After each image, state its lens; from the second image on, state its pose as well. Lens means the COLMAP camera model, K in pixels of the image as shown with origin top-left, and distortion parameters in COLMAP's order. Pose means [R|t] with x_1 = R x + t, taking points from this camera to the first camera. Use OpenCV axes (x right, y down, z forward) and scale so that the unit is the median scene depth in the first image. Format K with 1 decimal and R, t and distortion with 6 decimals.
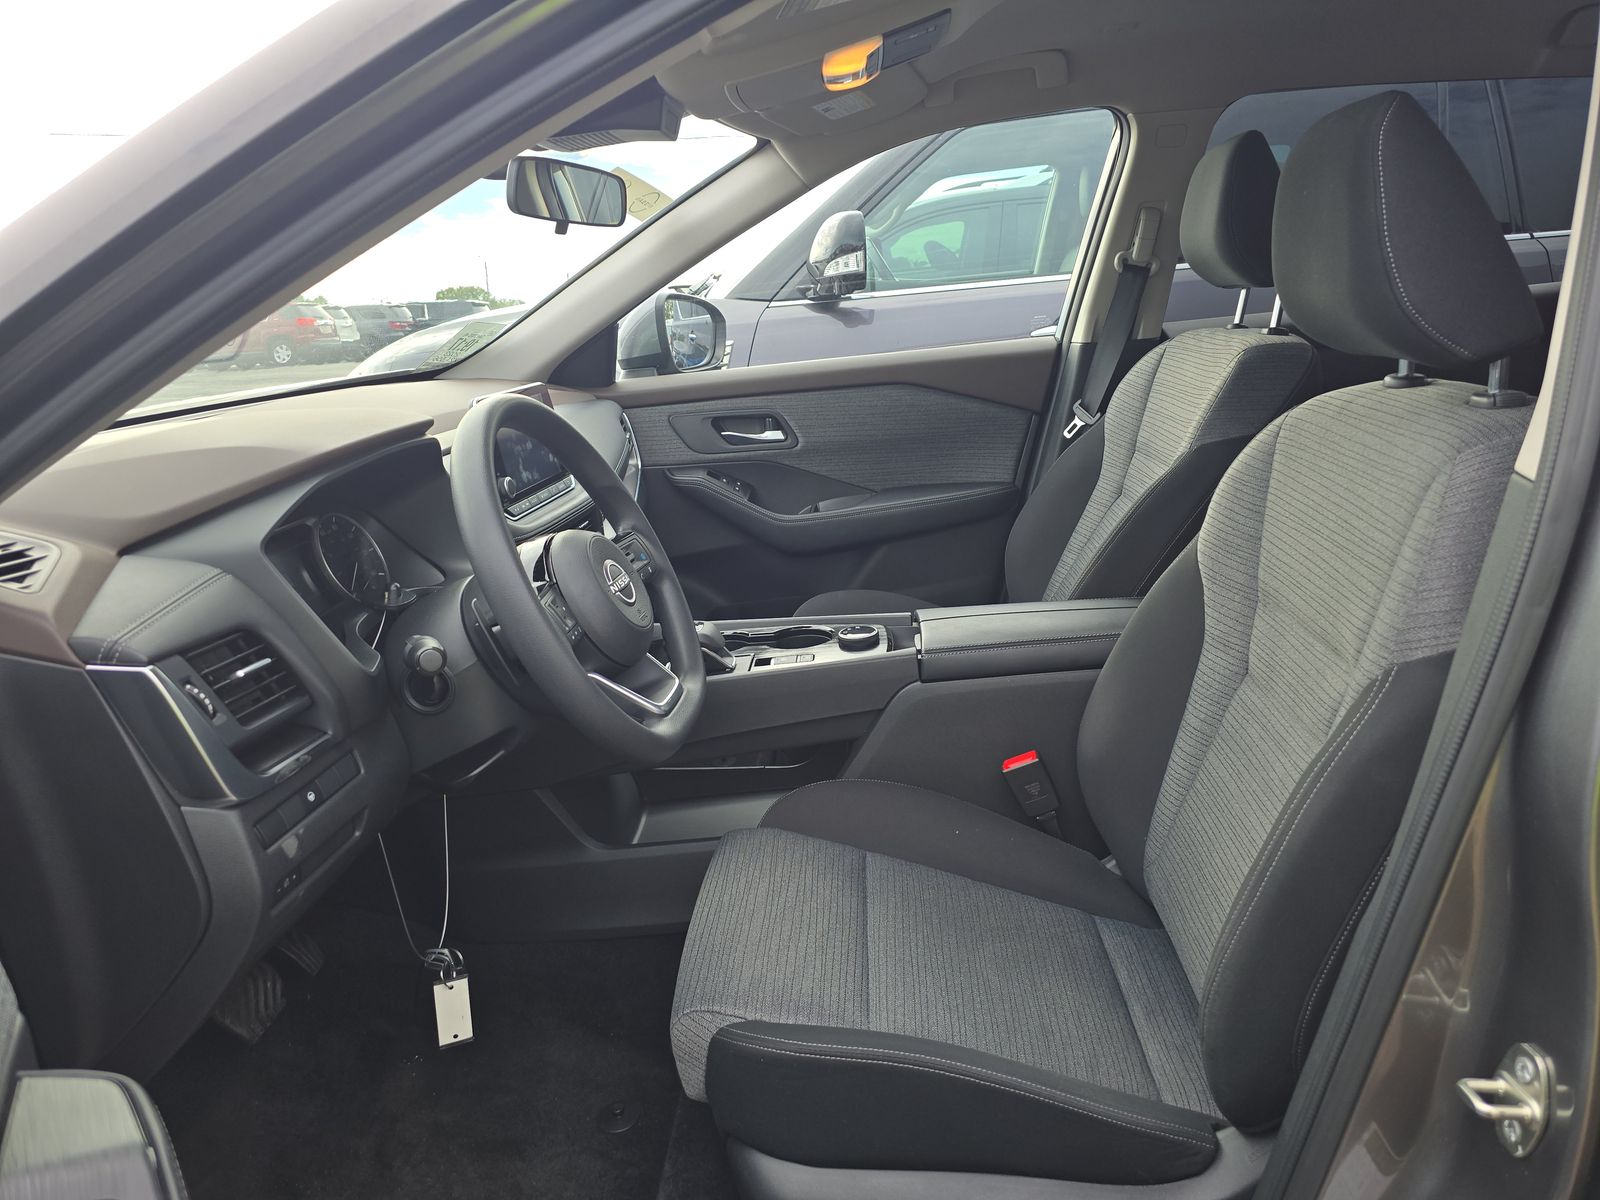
lens RADIAL K [[1097.7, 0, 794.6], [0, 1097.7, 603.0], [0, 0, 1]] dist [0.054682, -0.052978]
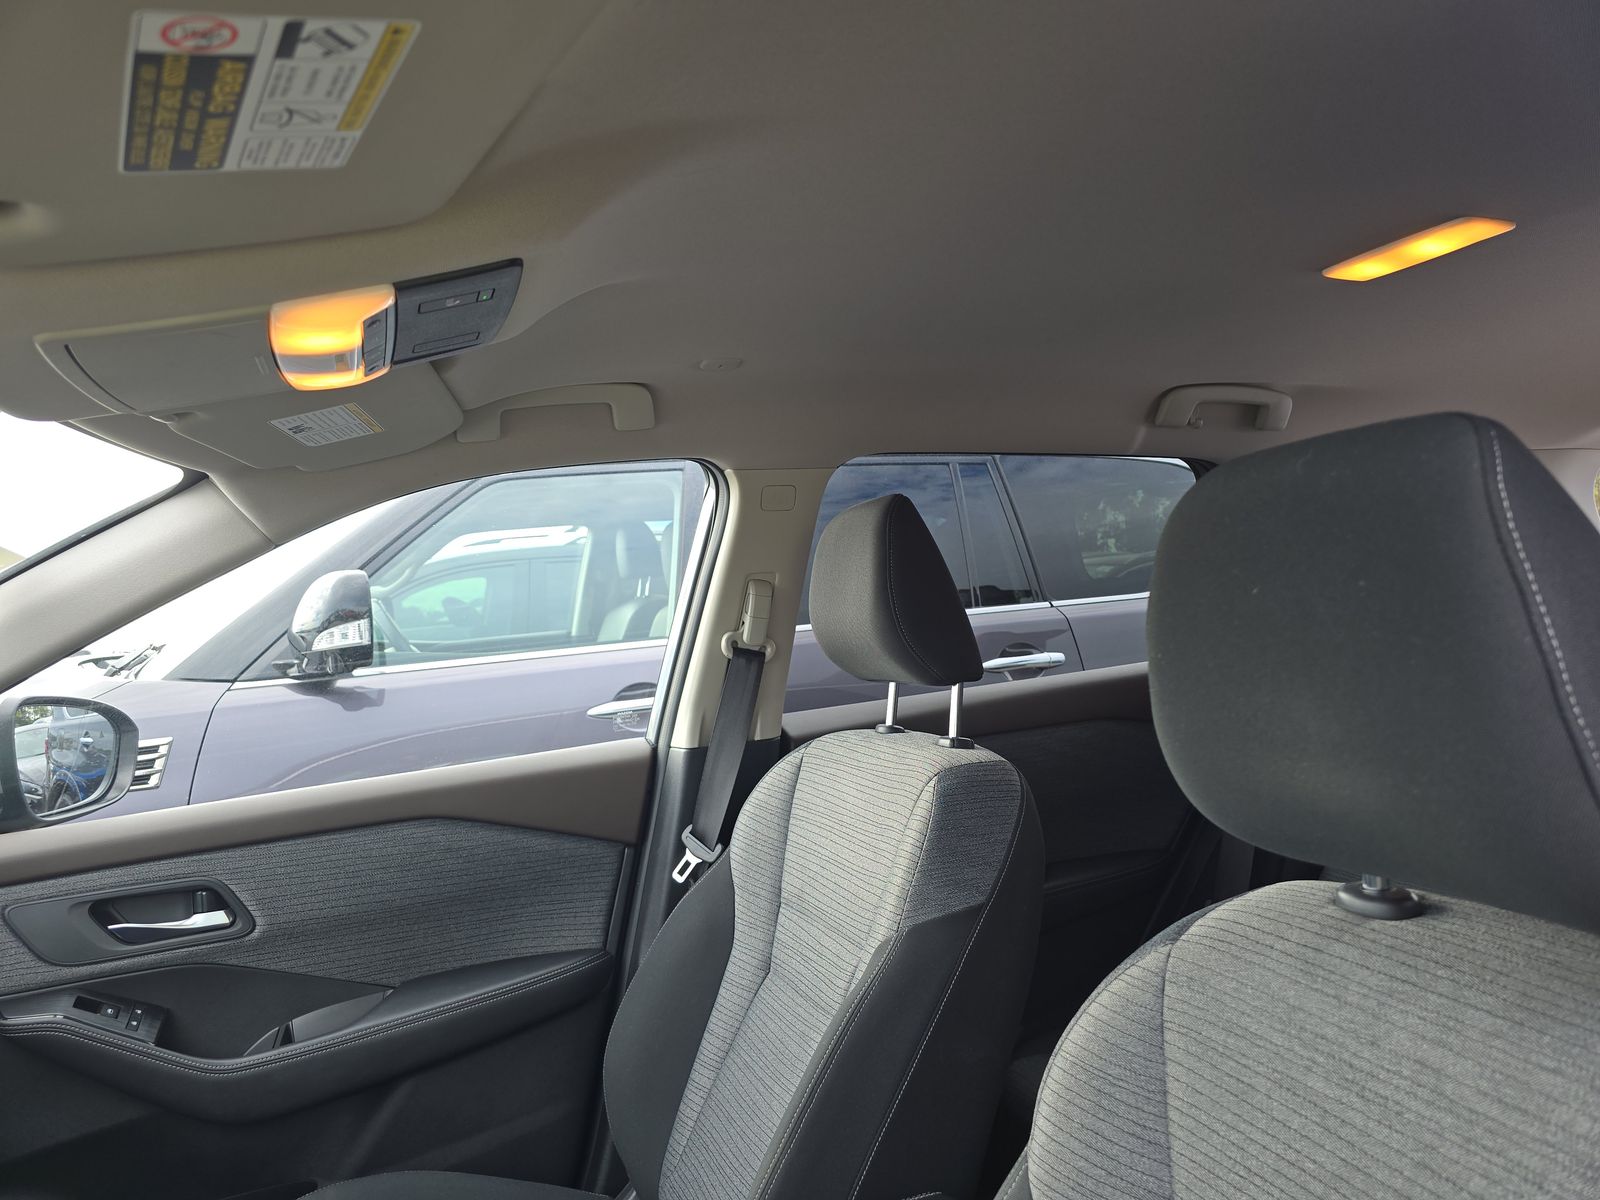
lens RADIAL K [[1097.7, 0, 798.3], [0, 1097.7, 588.0], [0, 0, 1]] dist [0.054682, -0.052978]
pose [[0.909893, 0.008856, 0.414747, 0.020577], [0.122086, 0.949780, -0.288119, -0.111075], [-0.396471, 0.312792, 0.863118, 0.286528]]
